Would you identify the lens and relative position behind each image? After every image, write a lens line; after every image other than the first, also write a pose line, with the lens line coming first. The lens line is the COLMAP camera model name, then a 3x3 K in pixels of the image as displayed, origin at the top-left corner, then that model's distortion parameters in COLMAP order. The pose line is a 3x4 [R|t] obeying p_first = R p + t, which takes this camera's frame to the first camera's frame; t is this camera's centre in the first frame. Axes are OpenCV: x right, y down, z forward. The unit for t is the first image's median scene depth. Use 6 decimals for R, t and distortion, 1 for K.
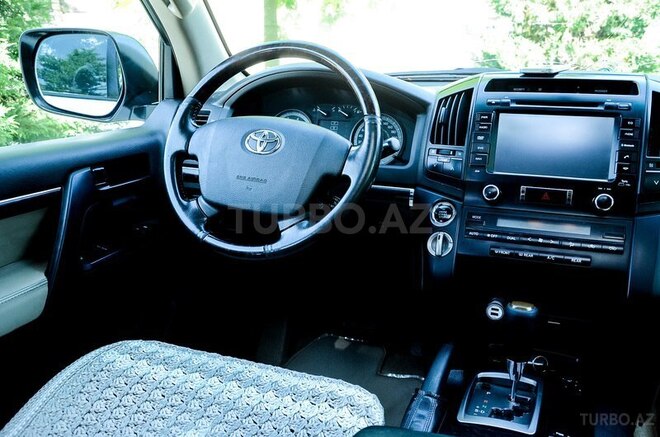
lens RADIAL K [[622.2, 0, 330.0], [0, 622.2, 218.5], [0, 0, 1]] dist [-0.014088, 0.013181]
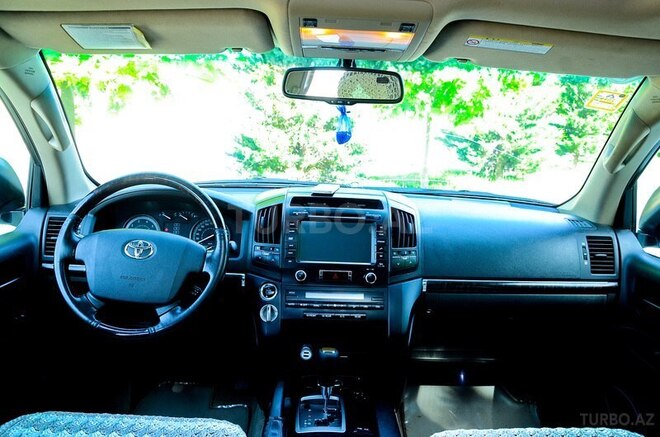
lens RADIAL K [[507.4, 0, 330.0], [0, 507.4, 218.5], [0, 0, 1]] dist [-0.159113, 0.130317]
pose [[0.918074, -0.031266, 0.395174, -0.150024], [0.068476, 0.994407, -0.080406, -0.074310], [-0.390449, 0.100878, 0.915081, -0.150261]]
